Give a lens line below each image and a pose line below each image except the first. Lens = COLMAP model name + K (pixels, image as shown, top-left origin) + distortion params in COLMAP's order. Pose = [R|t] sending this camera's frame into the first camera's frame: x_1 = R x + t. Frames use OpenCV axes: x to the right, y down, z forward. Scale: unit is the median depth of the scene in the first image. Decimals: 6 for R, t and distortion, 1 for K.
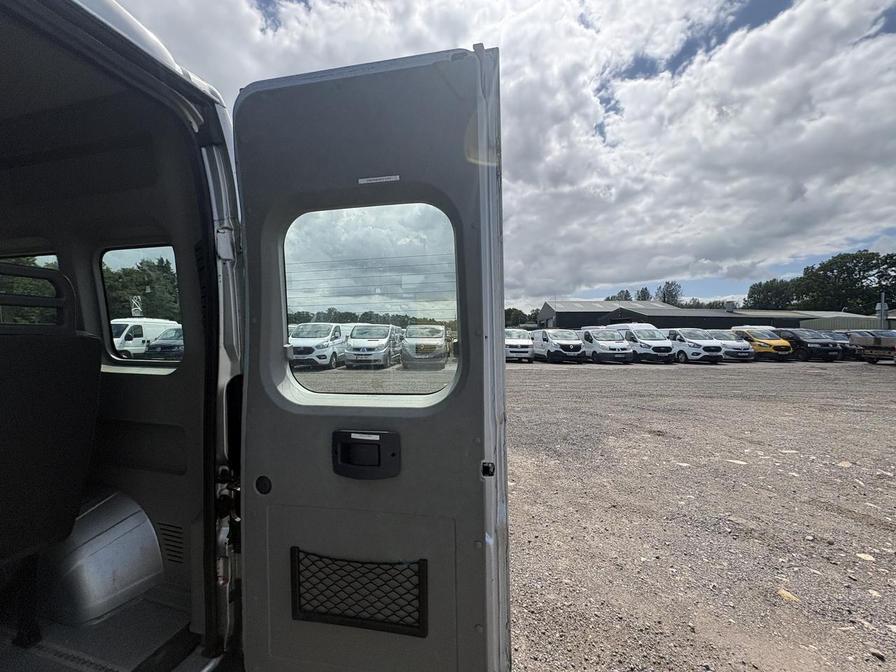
lens RADIAL K [[356.9, 0, 450.1], [0, 356.9, 337.1], [0, 0, 1]] dist [0.000803, 0.000716]
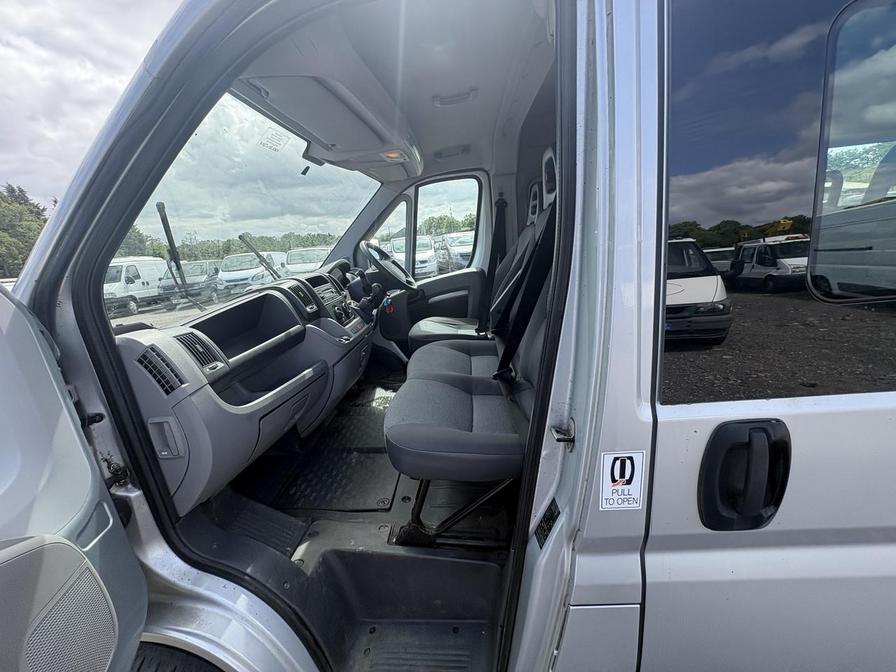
lens RADIAL K [[356.9, 0, 448.5], [0, 356.9, 337.4], [0, 0, 1]] dist [0.000803, 0.000716]
pose [[0.971291, -0.147776, 0.186430, -0.311358], [0.099485, 0.964164, 0.245948, -0.001476], [-0.216094, -0.220340, 0.951185, -0.031344]]
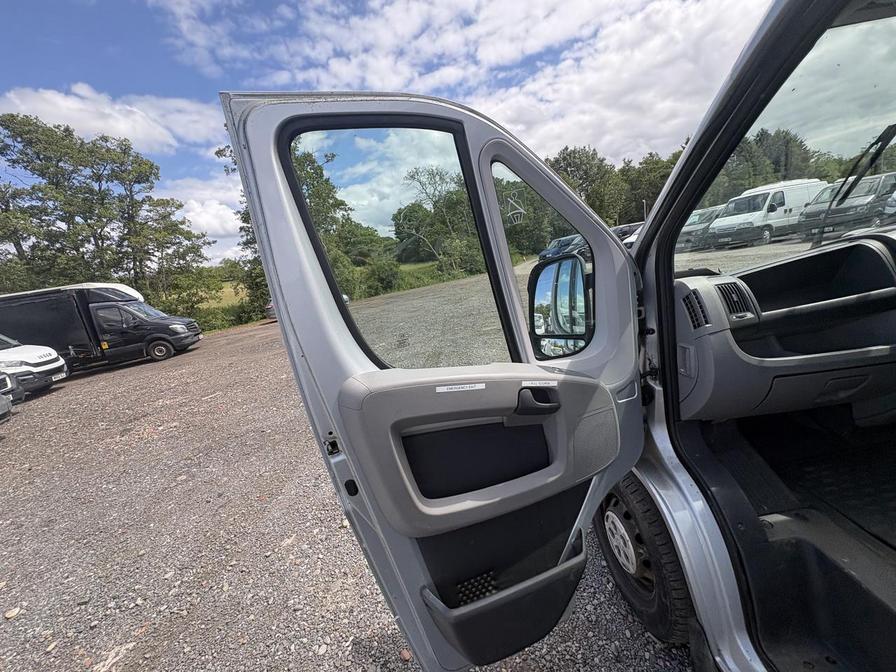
lens RADIAL K [[356.9, 0, 446.7], [0, 356.9, 337.3], [0, 0, 1]] dist [0.000803, 0.000716]
pose [[0.323012, 0.144393, -0.935315, -0.293182], [0.164758, 0.964621, 0.205817, -0.005154], [0.931943, -0.220582, 0.287794, -0.039195]]
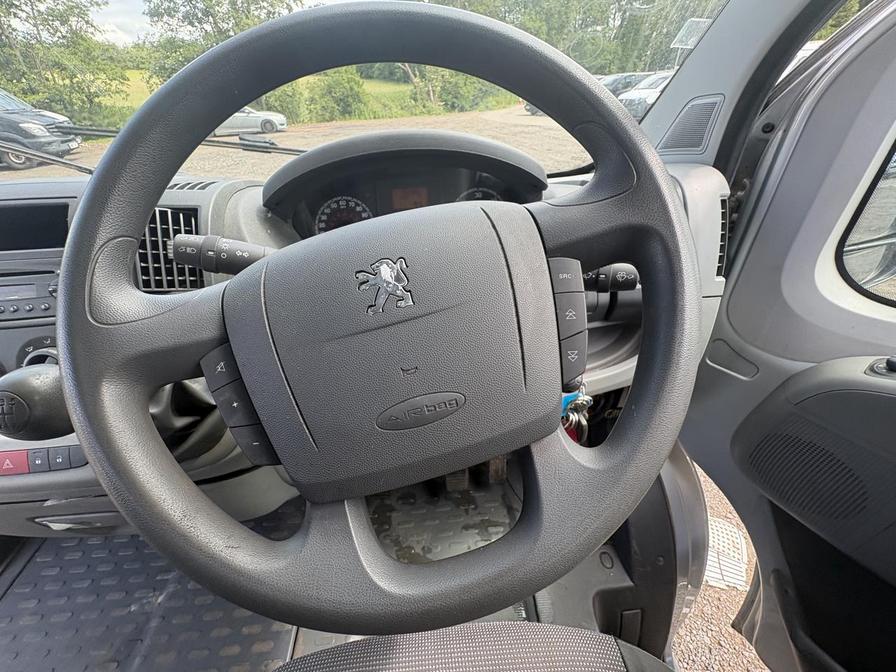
lens RADIAL K [[356.9, 0, 451.5], [0, 356.9, 331.4], [0, 0, 1]] dist [0.000803, 0.000716]
pose [[0.328281, 0.527240, -0.783741, -0.290073], [0.024167, 0.824764, 0.564960, -0.004564], [0.944271, -0.204406, 0.258013, 0.099435]]
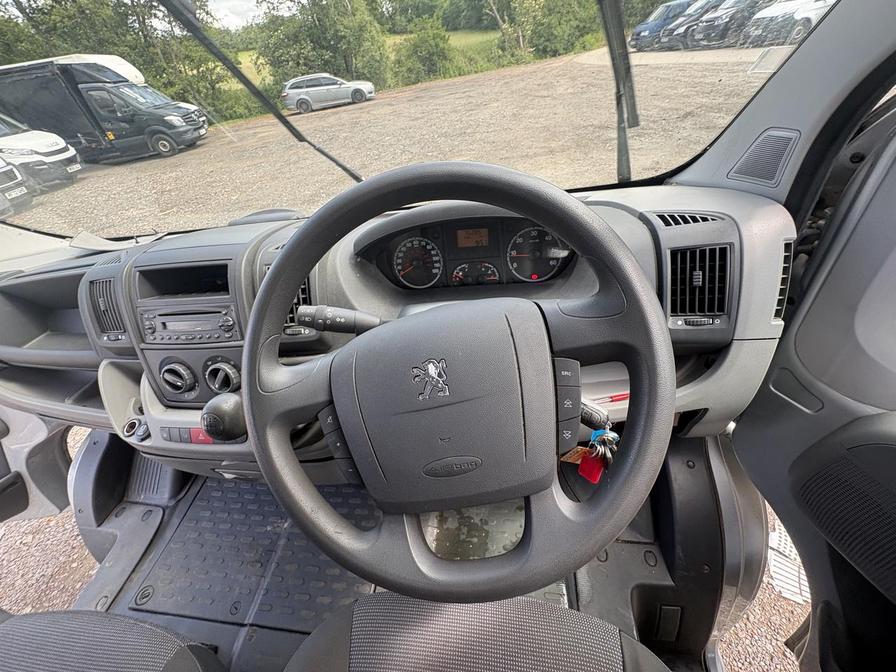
lens RADIAL K [[356.9, 0, 452.6], [0, 356.9, 334.5], [0, 0, 1]] dist [0.000803, 0.000716]
pose [[0.138726, 0.614314, -0.776771, -0.288572], [0.128441, 0.766570, 0.629185, -0.011810], [0.981966, -0.187054, 0.027440, 0.101761]]
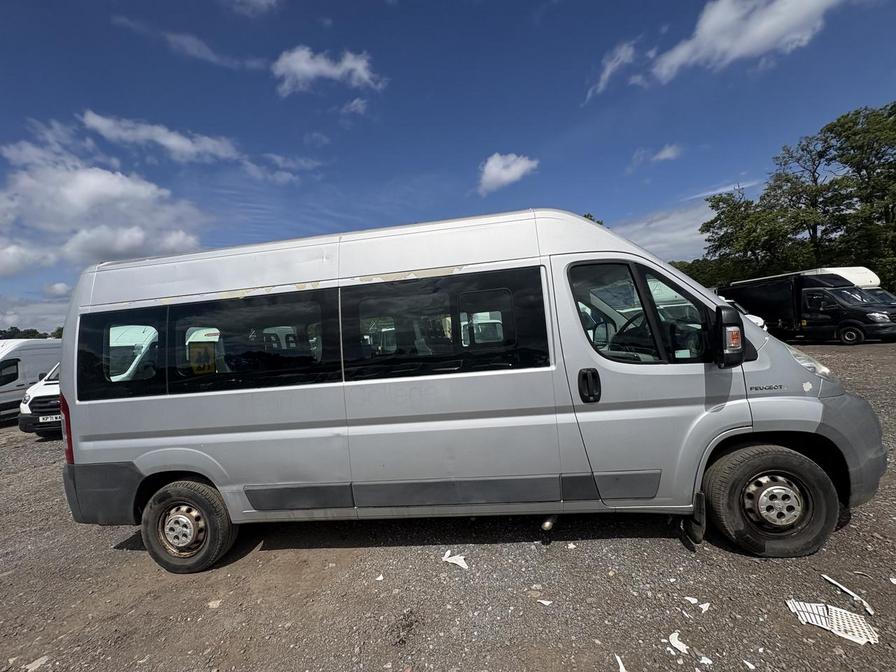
lens RADIAL K [[356.9, 0, 449.4], [0, 356.9, 334.9], [0, 0, 1]] dist [0.000803, 0.000716]
pose [[-0.985456, 0.082544, -0.148536, -0.203878], [0.082070, 0.996583, 0.009329, -0.004189], [0.148799, -0.002997, -0.988863, 0.253028]]
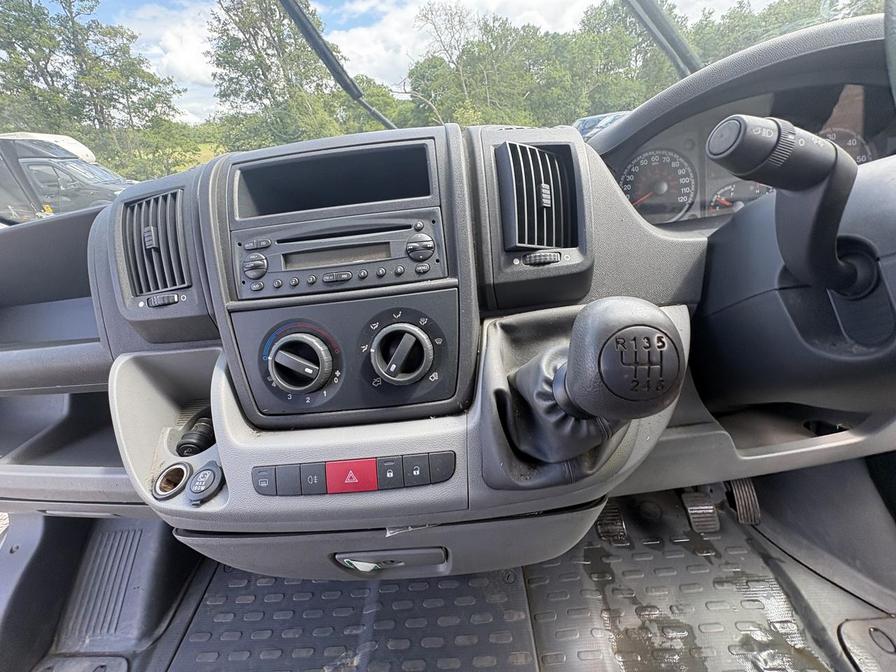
lens RADIAL K [[356.9, 0, 452.8], [0, 356.9, 332.8], [0, 0, 1]] dist [0.000803, 0.000716]
pose [[0.265783, 0.438927, -0.858314, -0.299949], [0.095109, 0.874055, 0.476427, 0.000911], [0.959330, -0.208259, 0.190563, 0.079469]]
